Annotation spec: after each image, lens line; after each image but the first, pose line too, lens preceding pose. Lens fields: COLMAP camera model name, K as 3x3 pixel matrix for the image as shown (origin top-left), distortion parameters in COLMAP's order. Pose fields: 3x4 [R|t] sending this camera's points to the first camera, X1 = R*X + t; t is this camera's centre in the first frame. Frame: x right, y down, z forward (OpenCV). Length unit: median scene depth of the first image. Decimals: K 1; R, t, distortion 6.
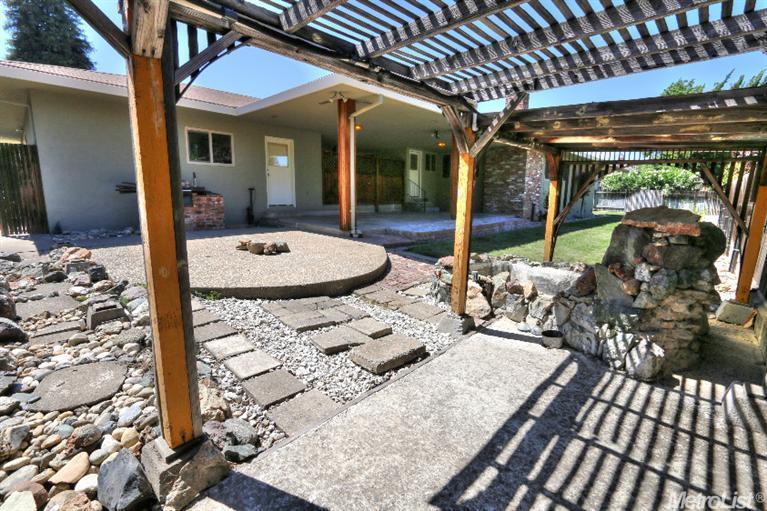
lens RADIAL K [[351.9, 0, 382.7], [0, 351.9, 251.3], [0, 0, 1]] dist [-0.013755, 0.001555]
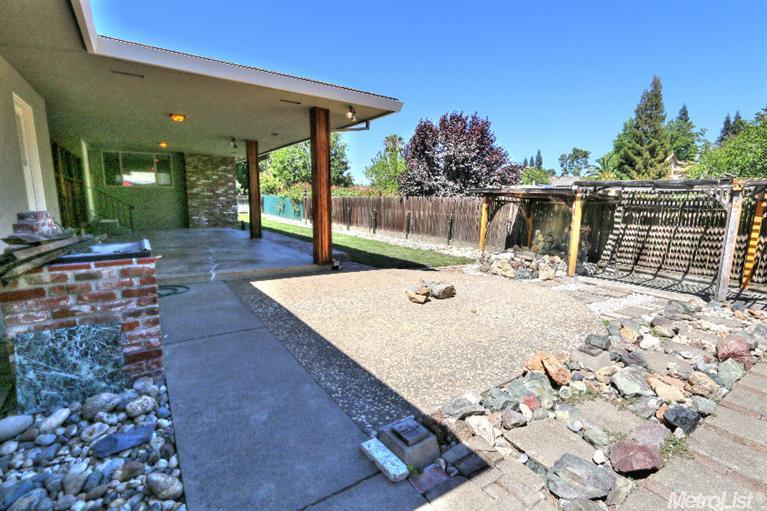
lens RADIAL K [[351.9, 0, 383.2], [0, 351.9, 255.6], [0, 0, 1]] dist [-0.013755, 0.001555]
pose [[0.202722, -0.164411, 0.965336, -0.472303], [0.144986, 0.979979, 0.136458, -0.092776], [-0.968443, 0.112297, 0.222501, 0.357007]]
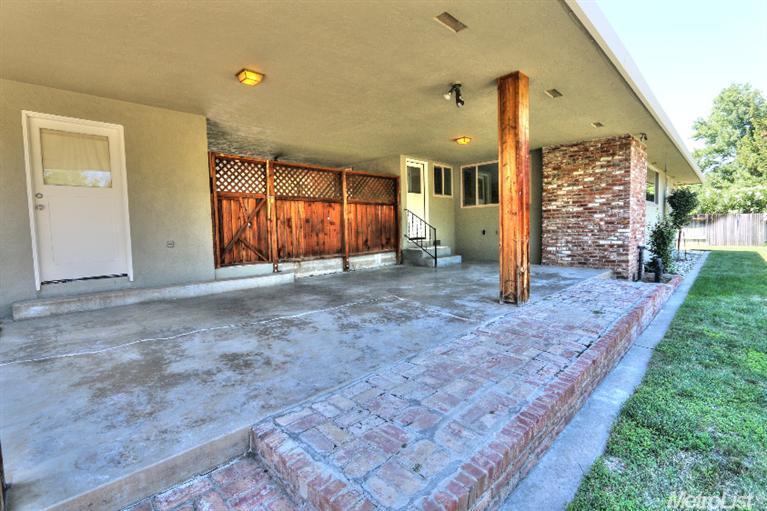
lens RADIAL K [[351.9, 0, 385.2], [0, 351.9, 252.3], [0, 0, 1]] dist [-0.013755, 0.001555]
pose [[0.999165, -0.029558, -0.028220, 0.055986], [0.026925, 0.995623, -0.089494, -0.087100], [0.030742, 0.088660, 0.995587, 0.447685]]
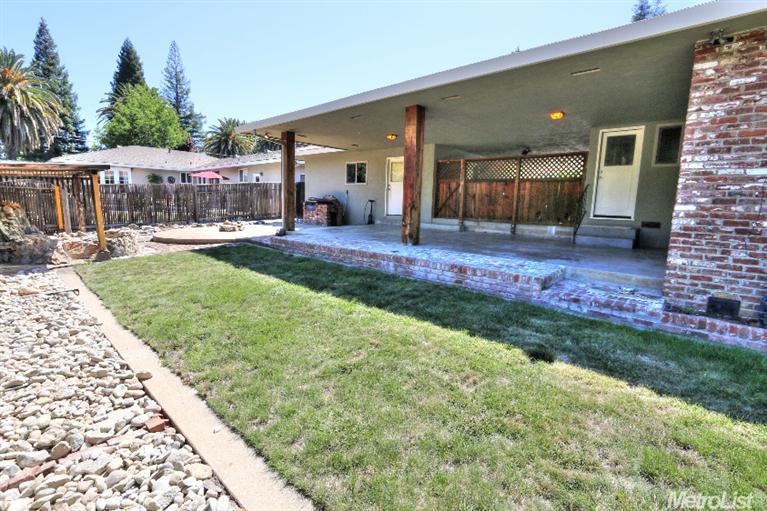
lens RADIAL K [[351.9, 0, 380.2], [0, 351.9, 254.6], [0, 0, 1]] dist [-0.013755, 0.001555]
pose [[0.027639, 0.147347, -0.988699, 0.652843], [-0.179592, 0.973715, 0.140094, -0.118251], [0.983353, 0.173691, 0.053375, 0.685028]]
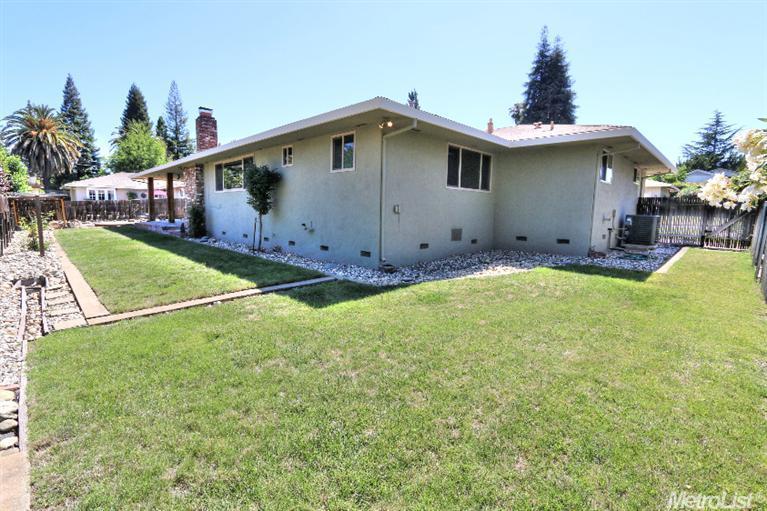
lens RADIAL K [[351.9, 0, 384.0], [0, 351.9, 254.9], [0, 0, 1]] dist [-0.013755, 0.001555]
pose [[-0.021062, 0.128260, -0.991517, 1.838049], [-0.168743, 0.977053, 0.129973, -0.323407], [0.985435, 0.170049, 0.001064, 1.925146]]
